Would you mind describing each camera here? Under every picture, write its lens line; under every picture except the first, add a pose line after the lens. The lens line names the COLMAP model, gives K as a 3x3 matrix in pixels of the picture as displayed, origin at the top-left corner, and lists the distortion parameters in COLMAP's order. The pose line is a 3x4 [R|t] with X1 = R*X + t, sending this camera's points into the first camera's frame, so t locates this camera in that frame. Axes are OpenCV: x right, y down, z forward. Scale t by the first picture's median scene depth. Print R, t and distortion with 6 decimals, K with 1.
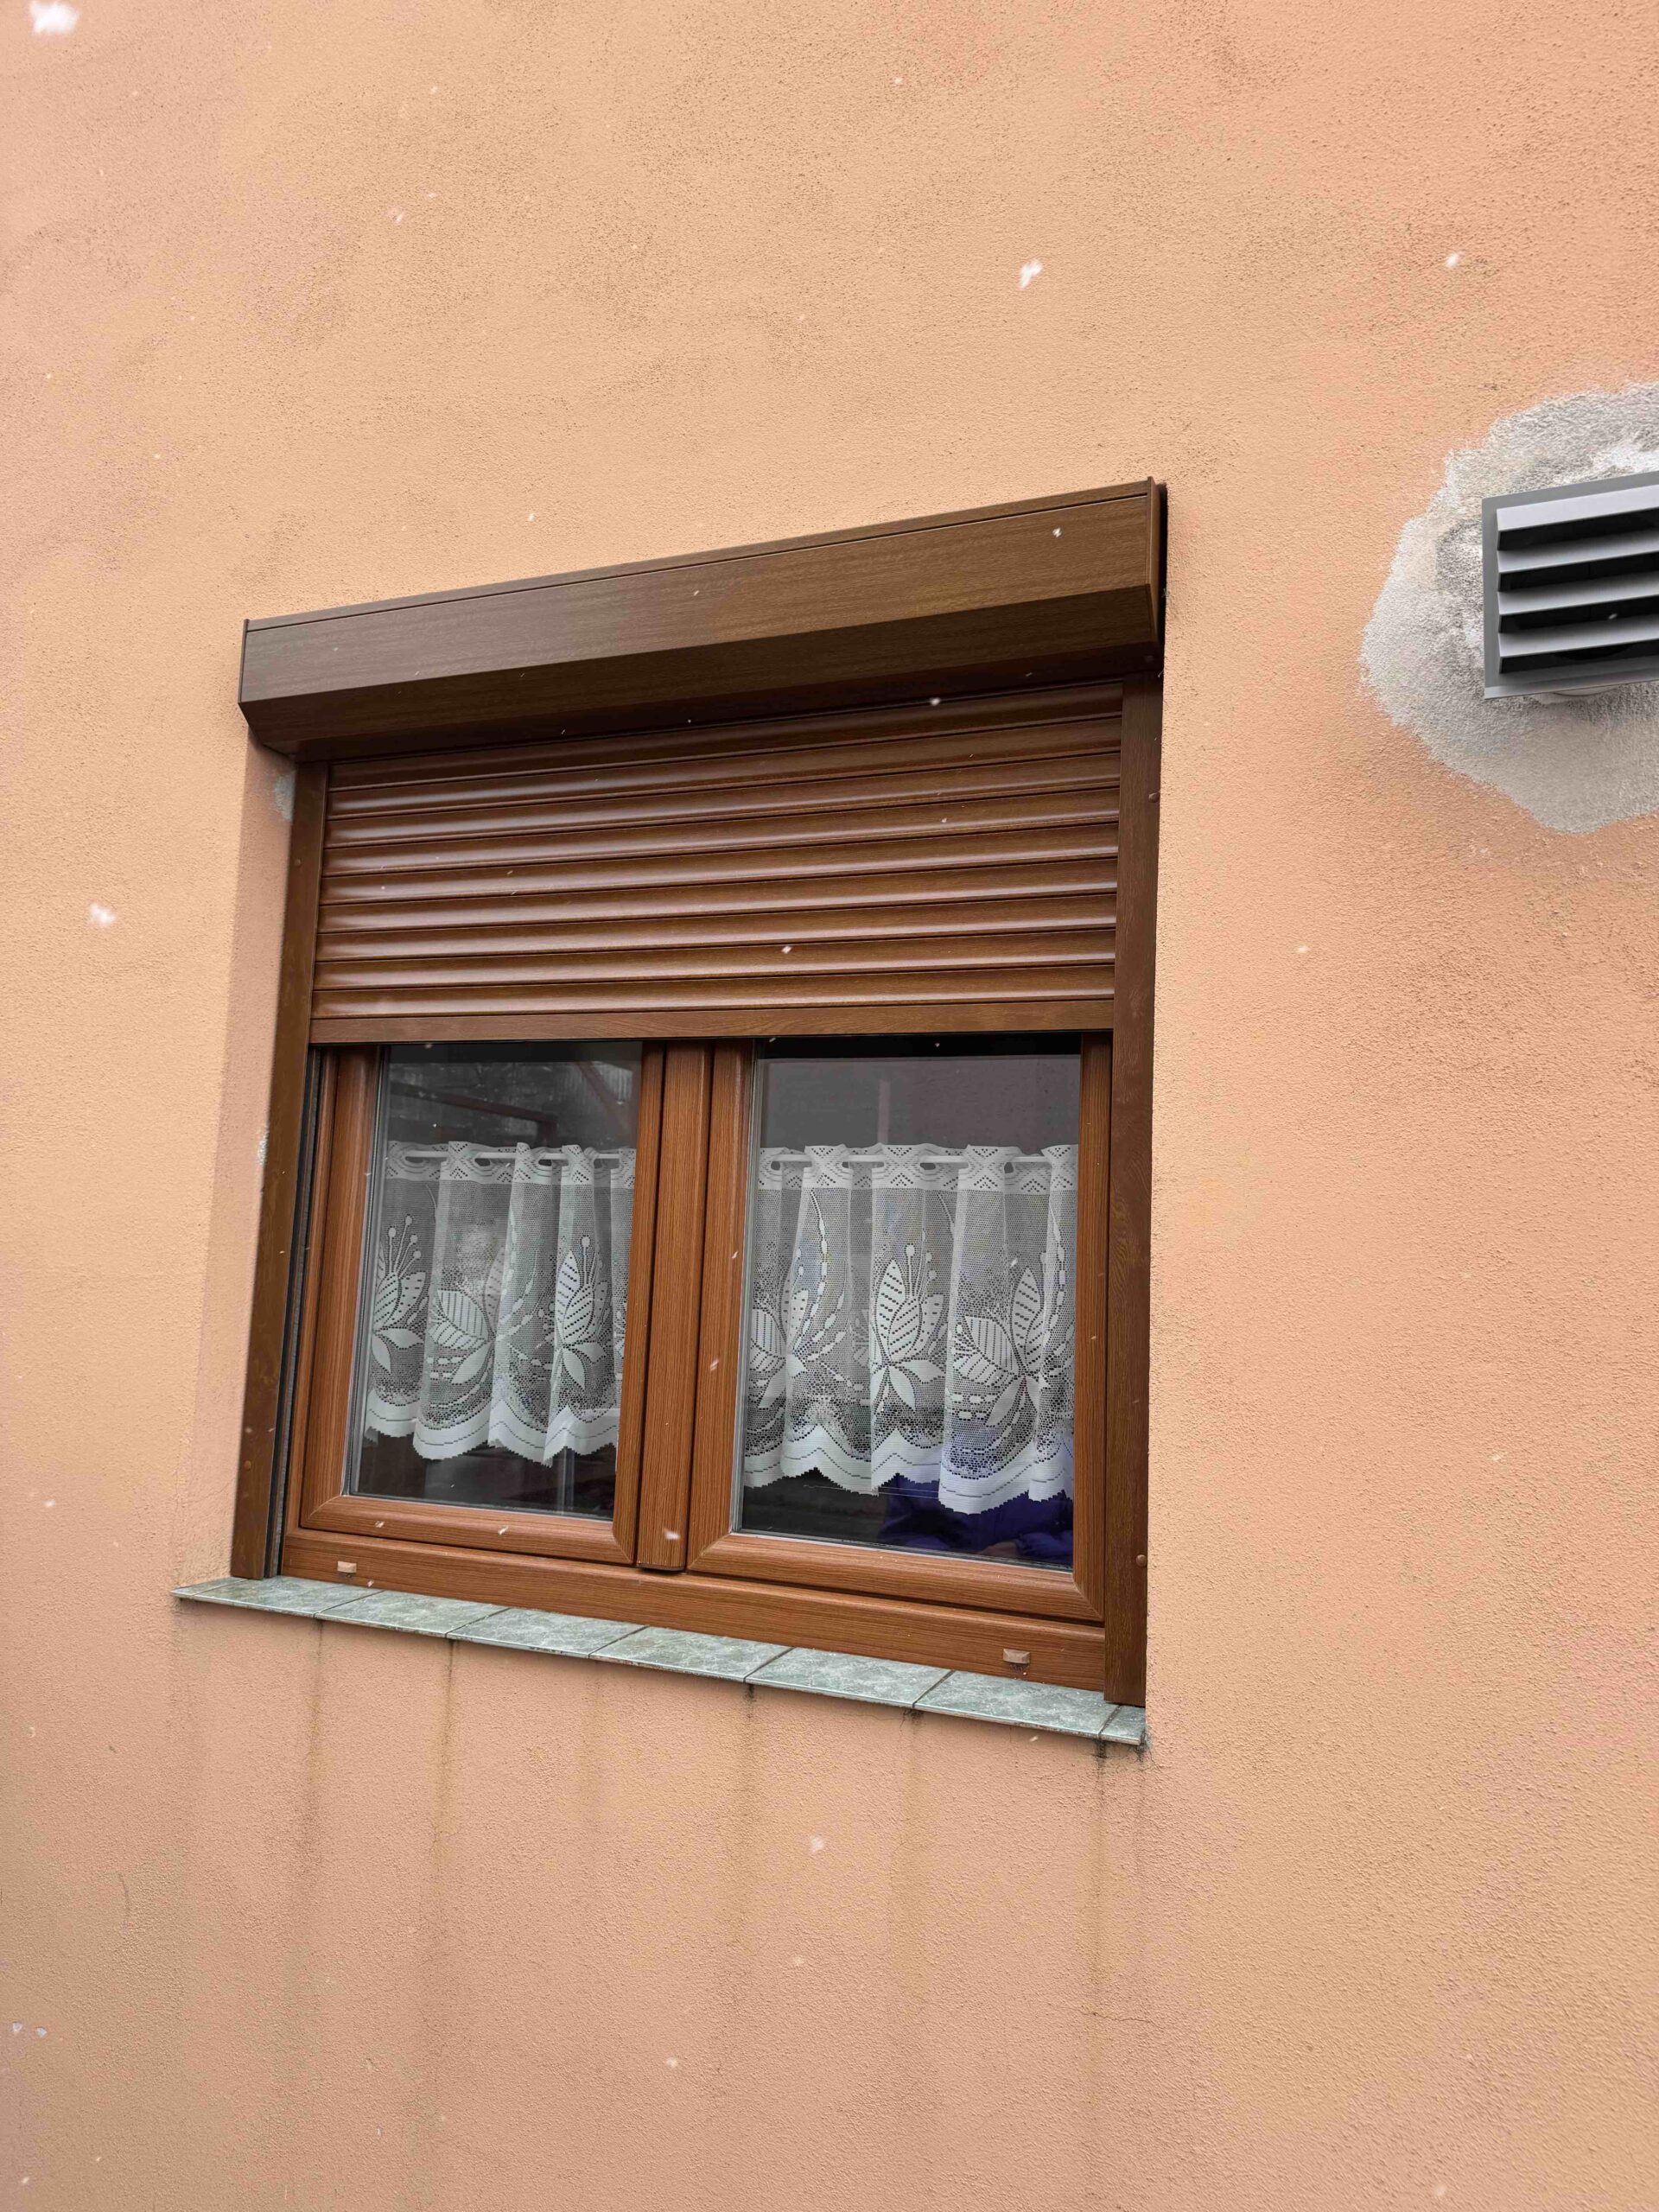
lens RADIAL K [[1593.3, 0, 829.5], [0, 1593.3, 1106.0], [0, 0, 1]] dist [0.015817, -0.033905]
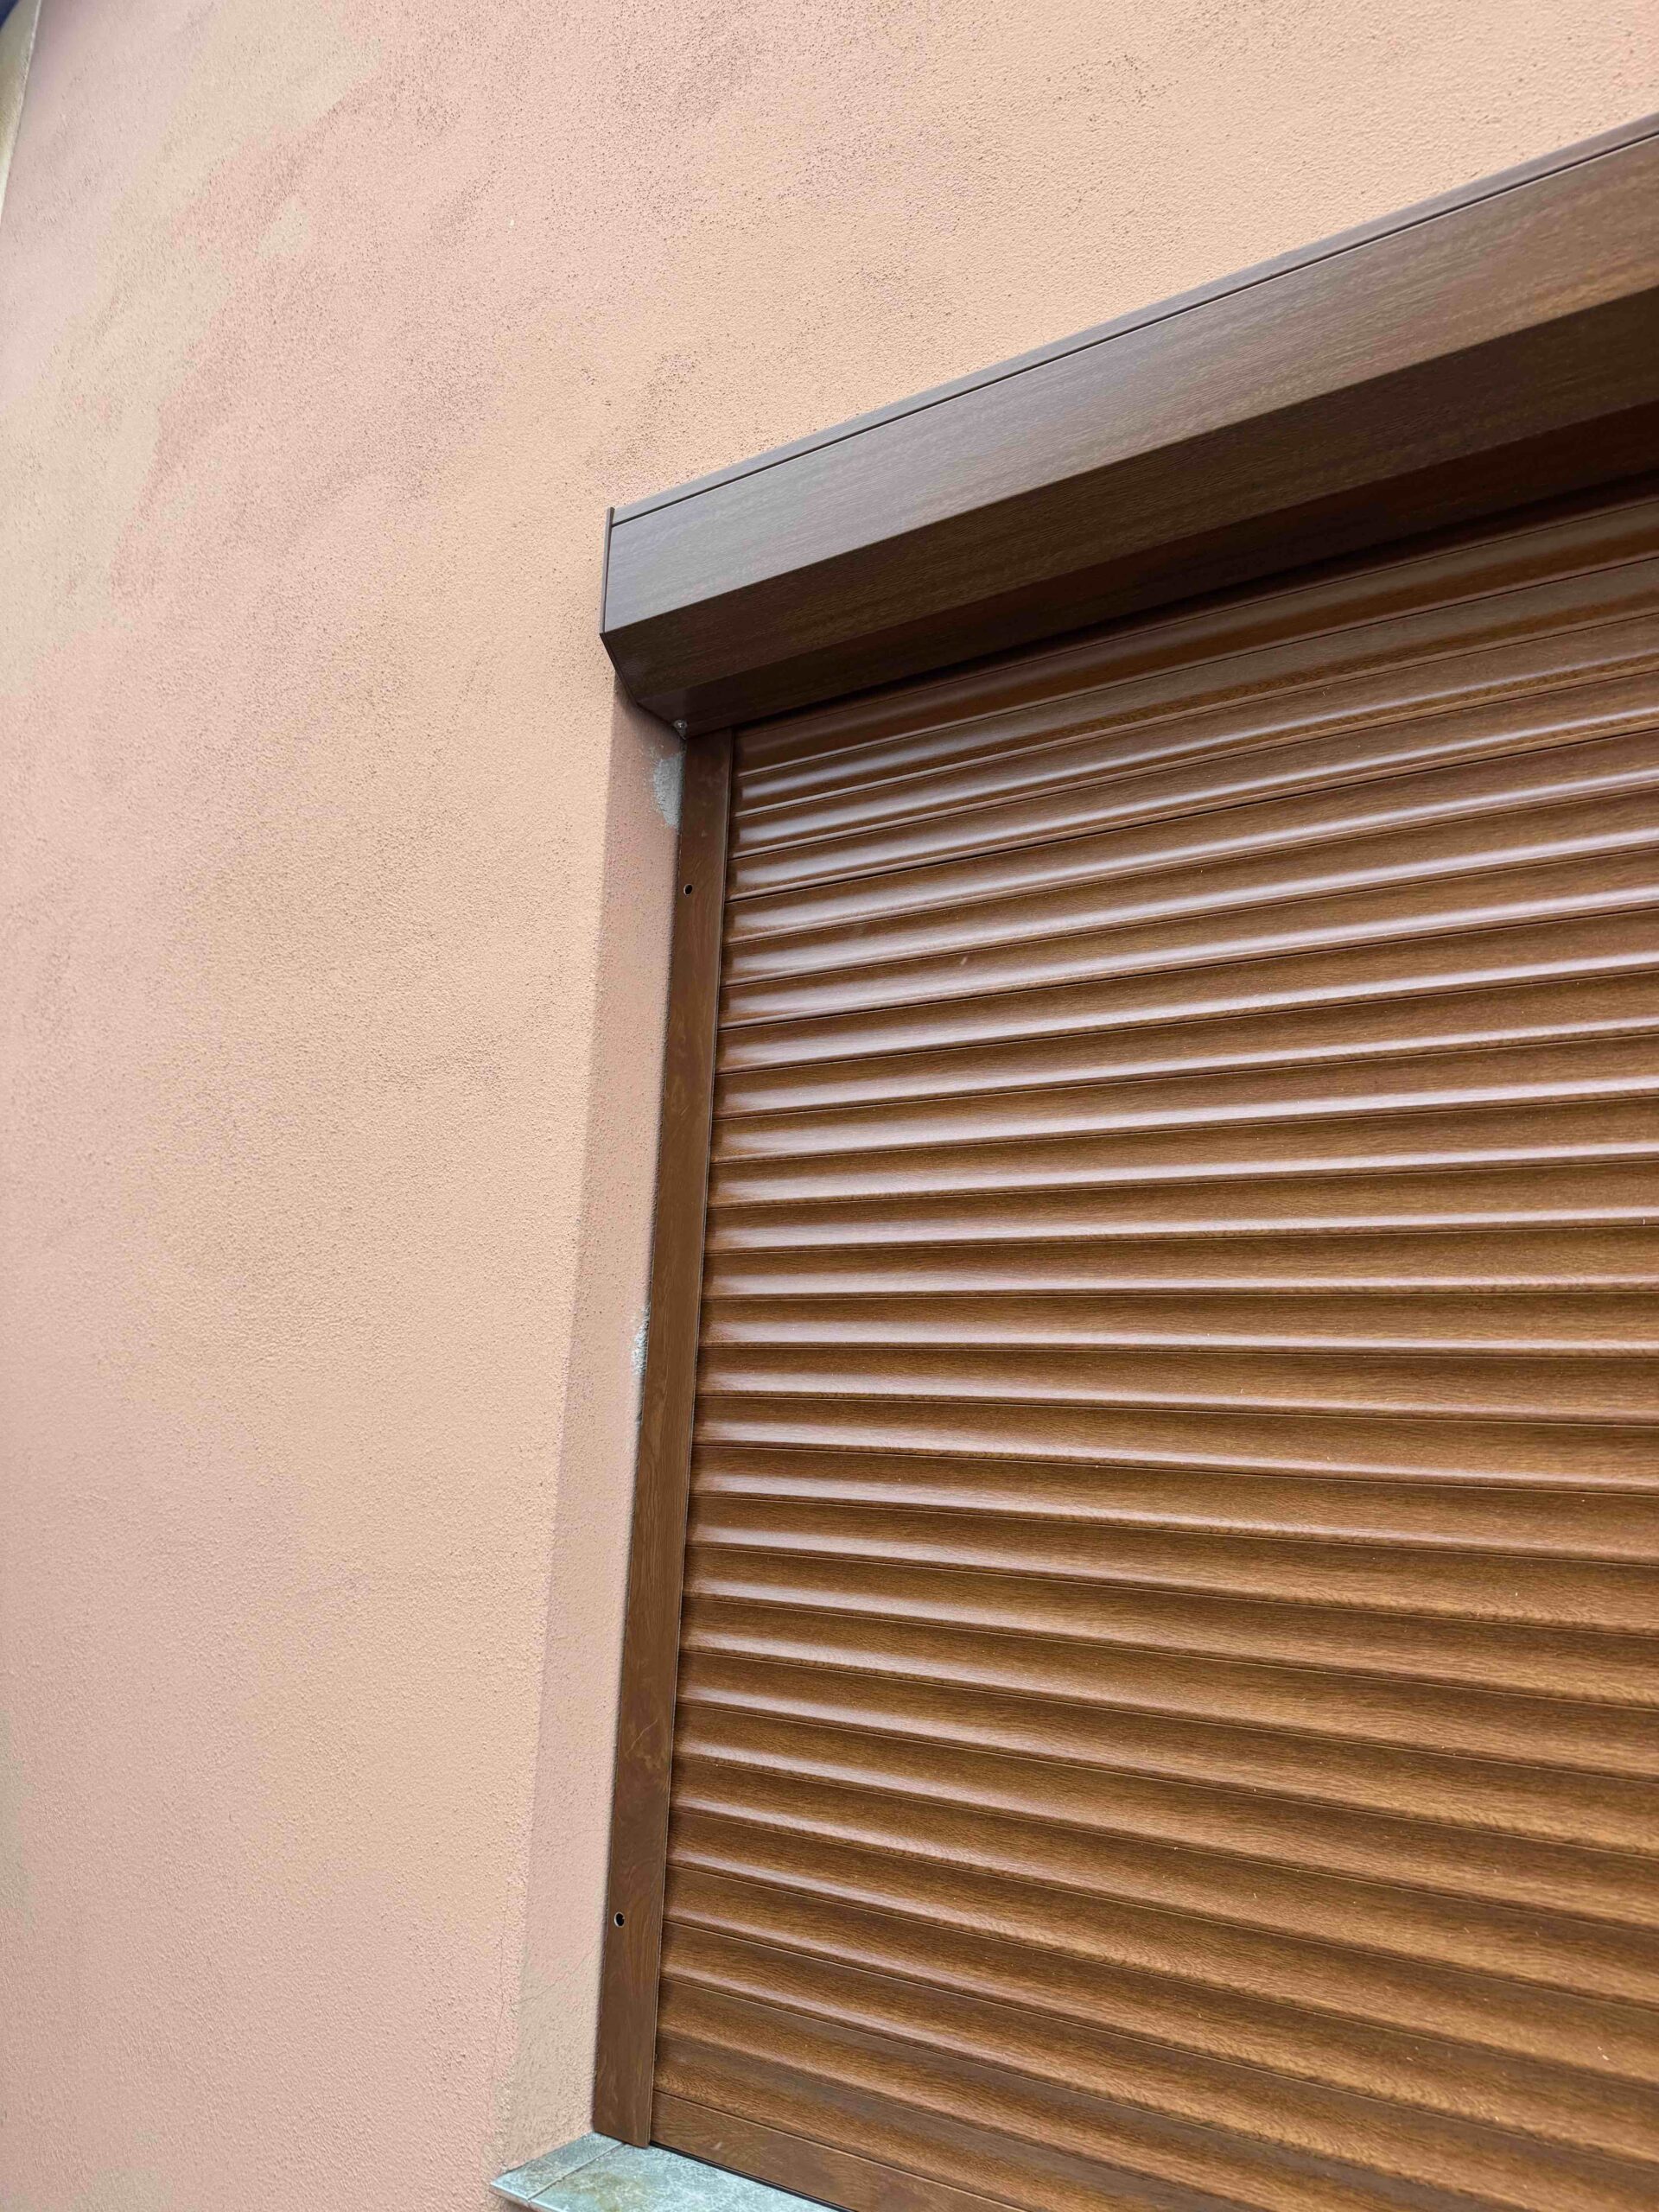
lens RADIAL K [[1558.8, 0, 827.3], [0, 1558.8, 1074.9], [0, 0, 1]] dist [0.101841, -0.165151]
pose [[0.981834, -0.048825, -0.183352, -0.179656], [0.023794, 0.990380, -0.136314, 0.007089], [0.188244, 0.129475, 0.973550, 0.441345]]
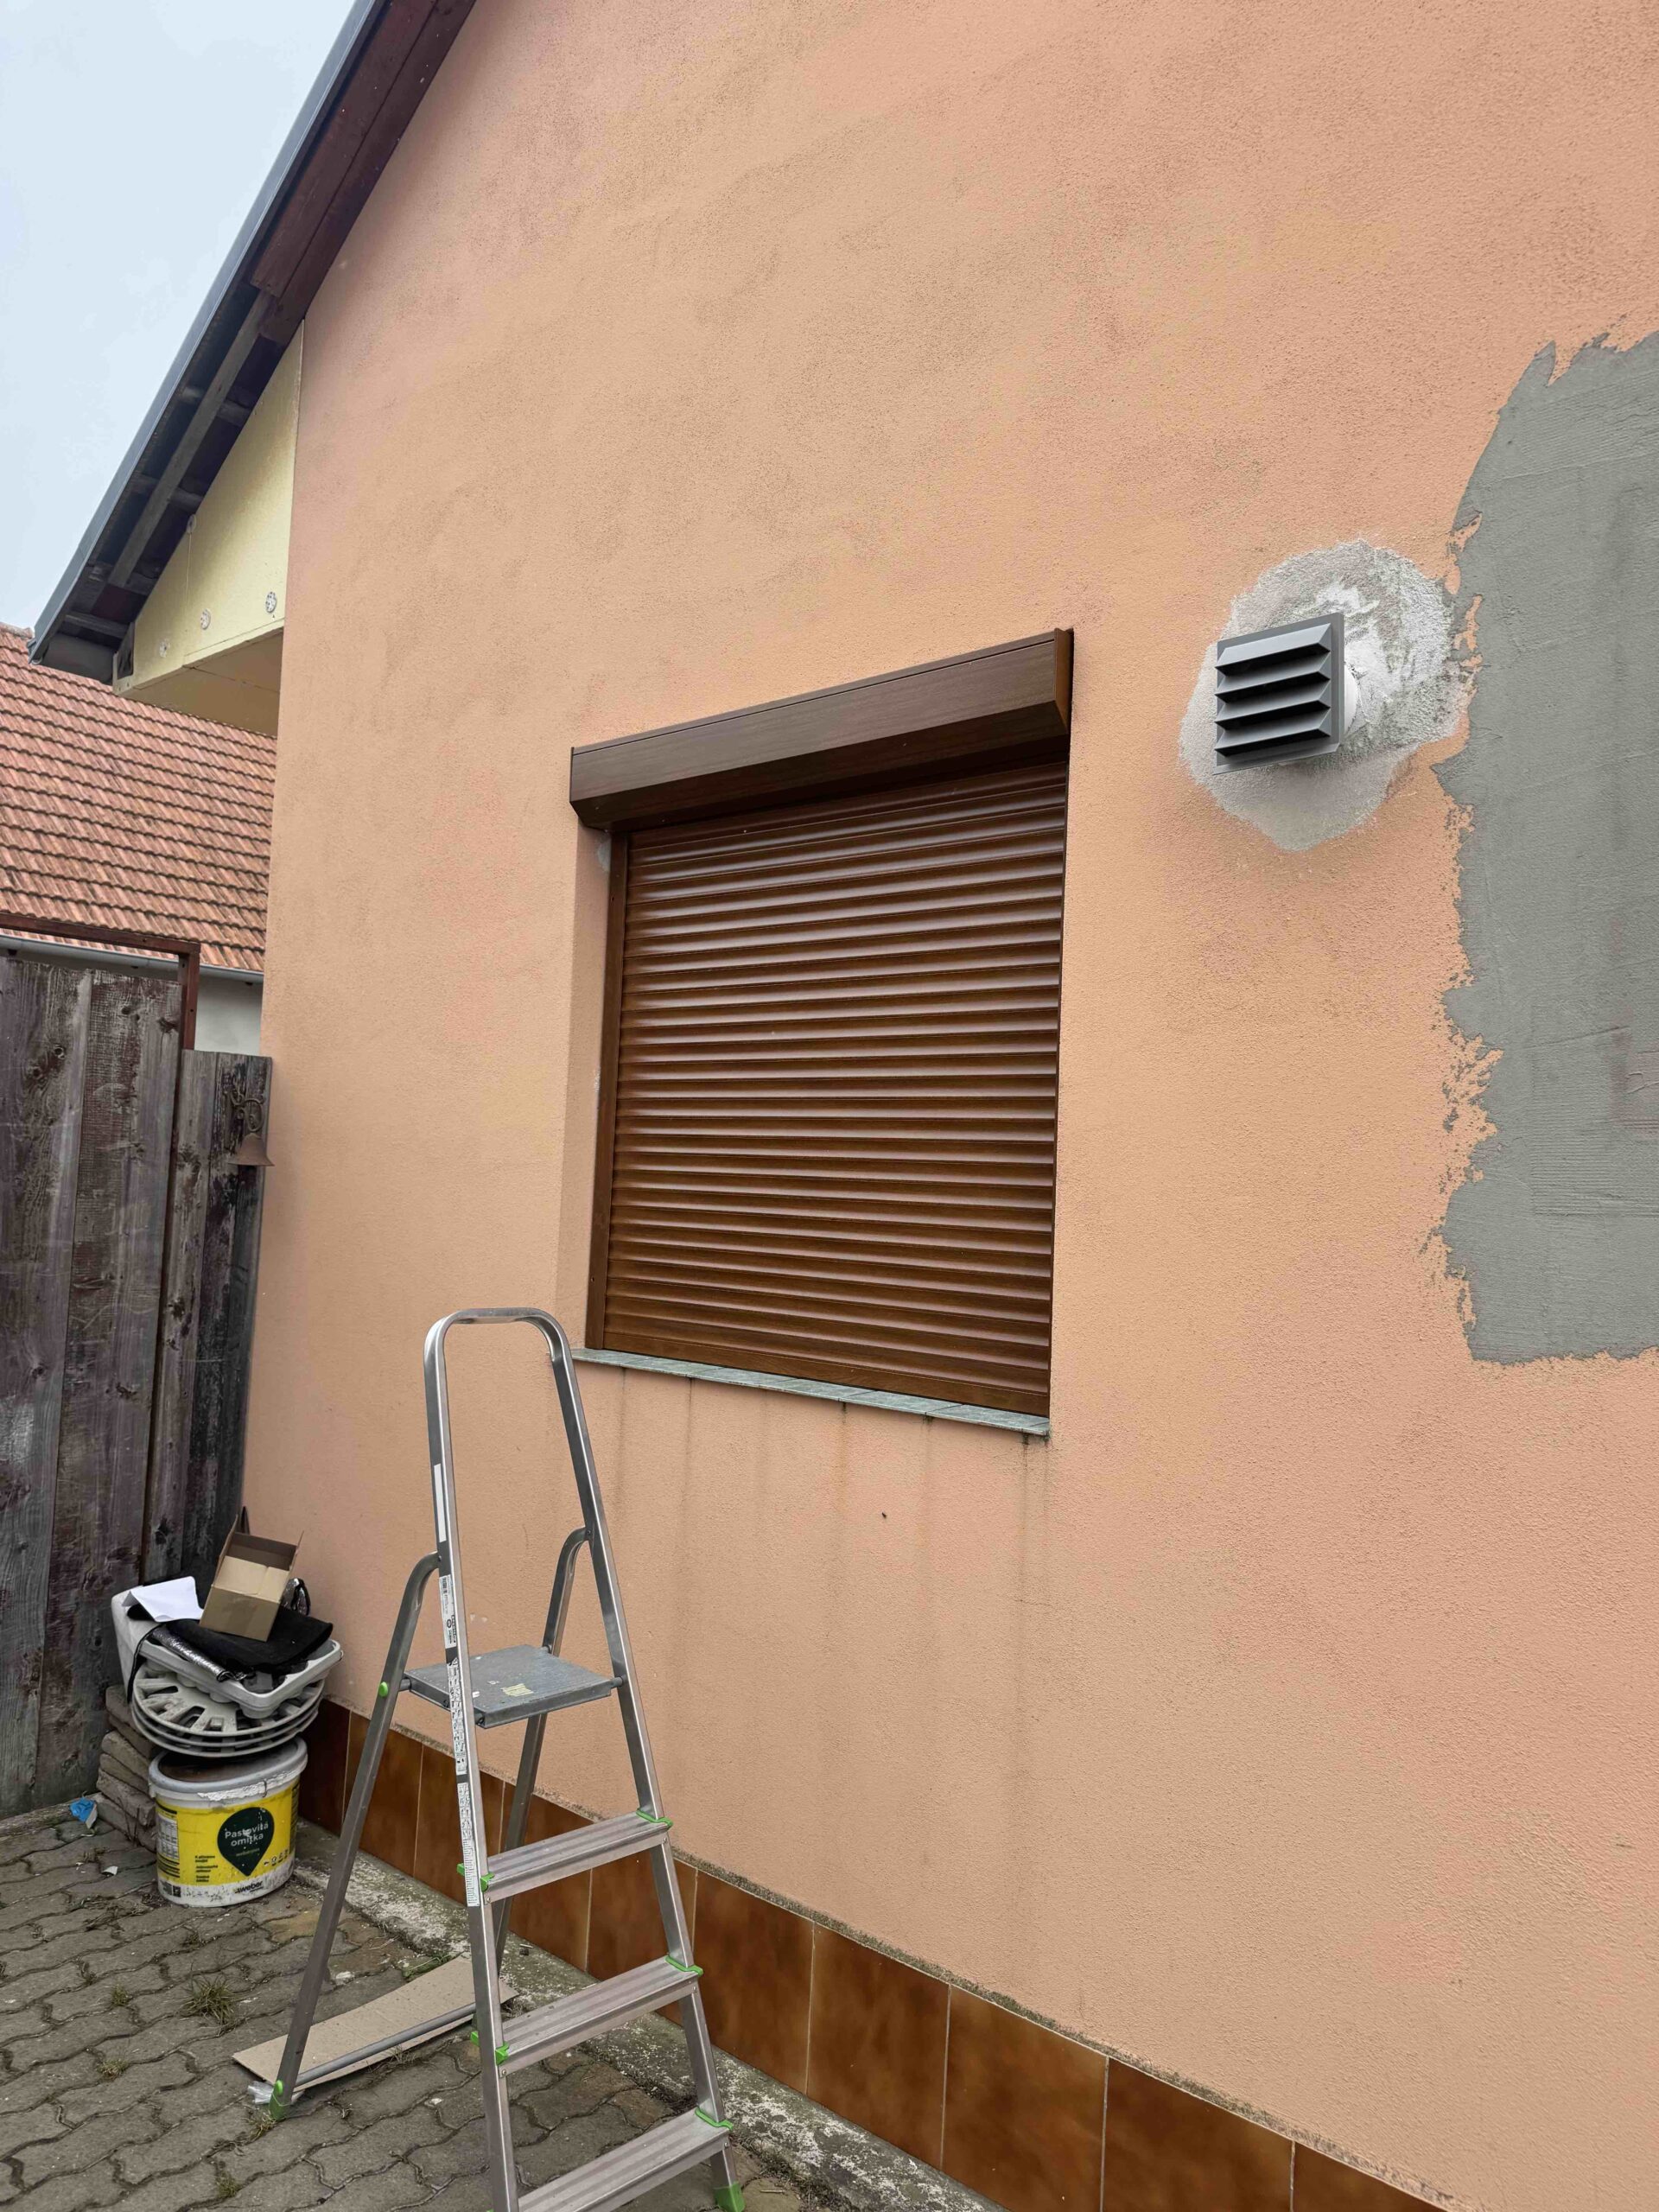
lens RADIAL K [[1612.0, 0, 829.5], [0, 1612.0, 1106.0], [0, 0, 1]] dist [0.181101, -0.457664]
pose [[0.944469, -0.018608, -0.328075, 0.406319], [0.030862, 0.999005, 0.032185, 0.005934], [0.327149, -0.040523, 0.944103, -0.463678]]
